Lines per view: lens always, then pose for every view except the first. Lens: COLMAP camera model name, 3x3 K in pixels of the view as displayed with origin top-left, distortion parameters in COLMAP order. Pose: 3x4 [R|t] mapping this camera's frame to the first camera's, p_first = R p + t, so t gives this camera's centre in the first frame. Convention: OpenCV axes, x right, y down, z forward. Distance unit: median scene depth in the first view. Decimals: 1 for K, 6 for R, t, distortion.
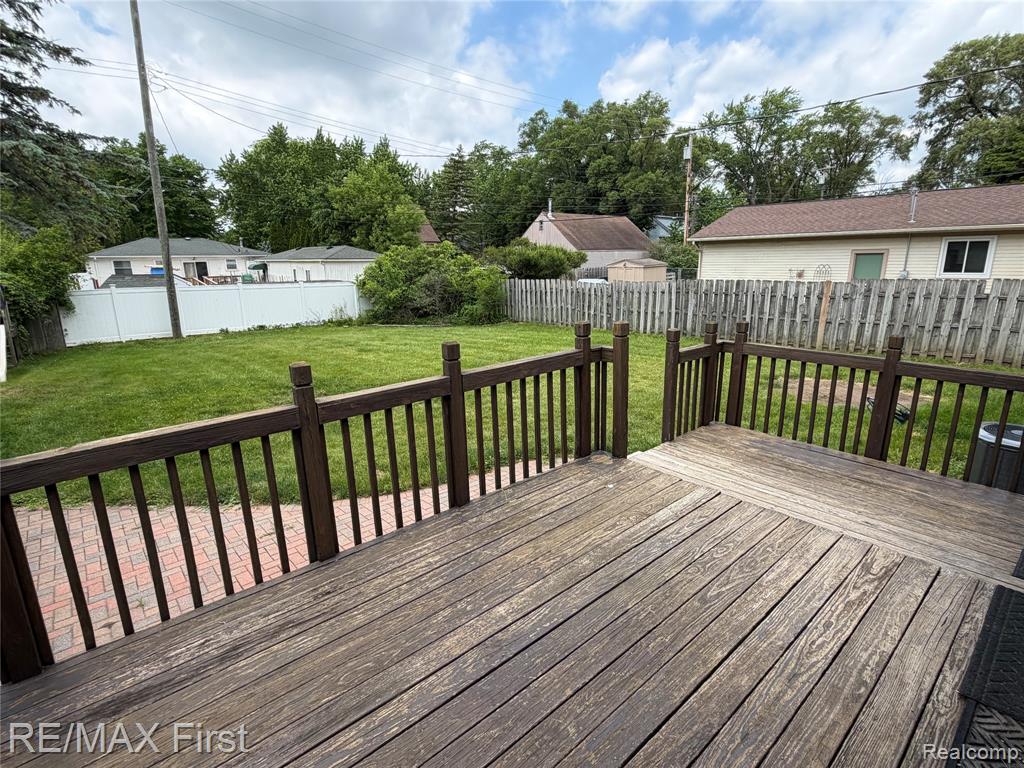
lens RADIAL K [[515.7, 0, 514.9], [0, 515.7, 388.0], [0, 0, 1]] dist [-0.000144, 0.000175]
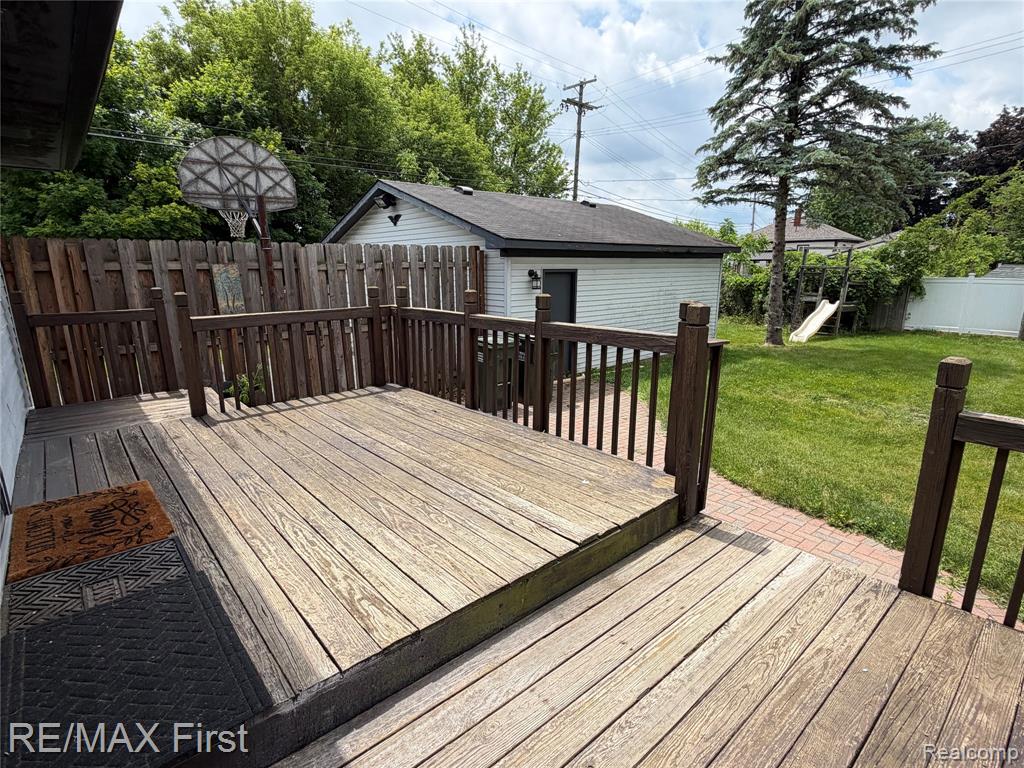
lens RADIAL K [[515.7, 0, 508.8], [0, 515.7, 386.7], [0, 0, 1]] dist [-0.000144, 0.000175]
pose [[-0.003573, 0.247869, -0.968787, 0.138447], [-0.240387, 0.940172, 0.241434, -0.019696], [0.970671, 0.233746, 0.056225, 0.110008]]
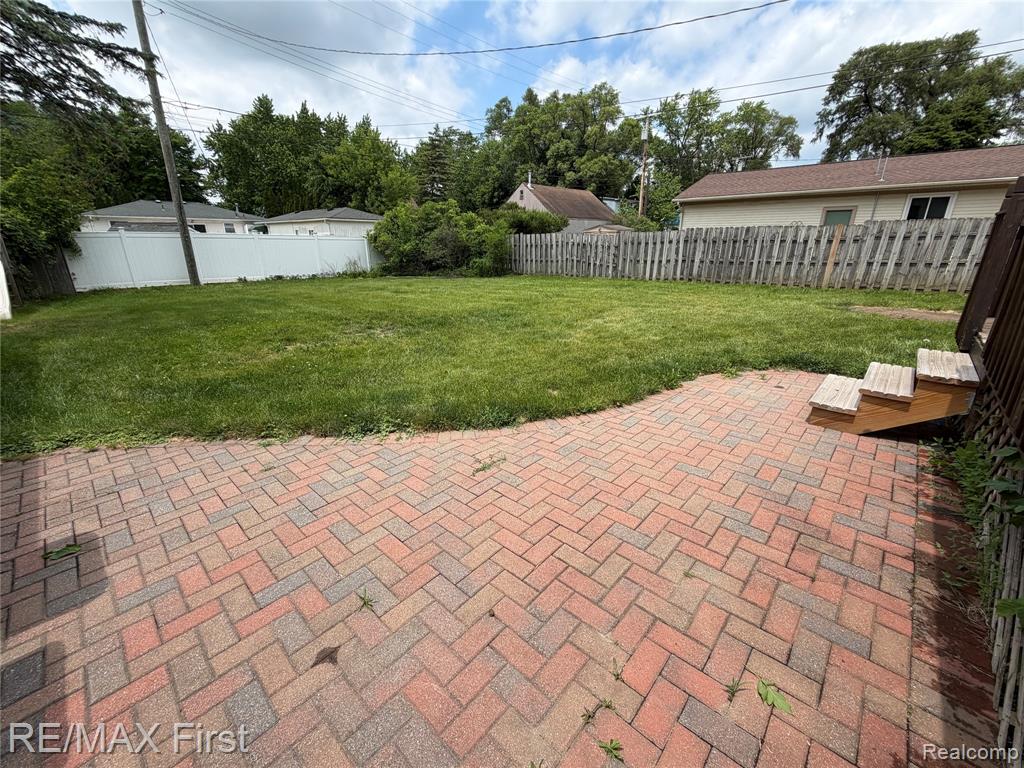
lens RADIAL K [[413.1, 0, 512.8], [0, 413.1, 386.5], [0, 0, 1]] dist [0.000496, -0.000100]
pose [[0.994348, -0.021772, 0.103915, -0.091772], [0.012027, 0.995546, 0.093503, 0.022692], [-0.105488, -0.091725, 0.990181, 0.085389]]
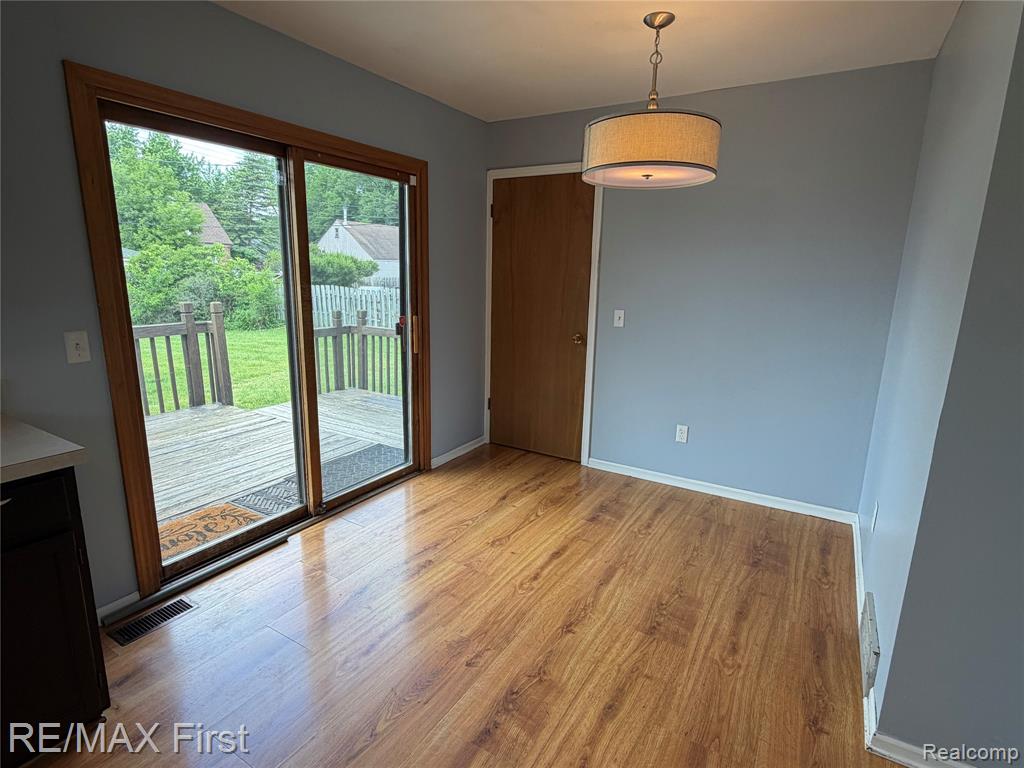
lens RADIAL K [[531.2, 0, 515.4], [0, 531.2, 385.8], [0, 0, 1]] dist [0.002179, 0.000393]
pose [[0.953072, -0.027694, 0.301474, 0.080088], [0.037522, 0.998935, -0.026858, 0.023672], [-0.300409, 0.036910, 0.953096, -0.086691]]
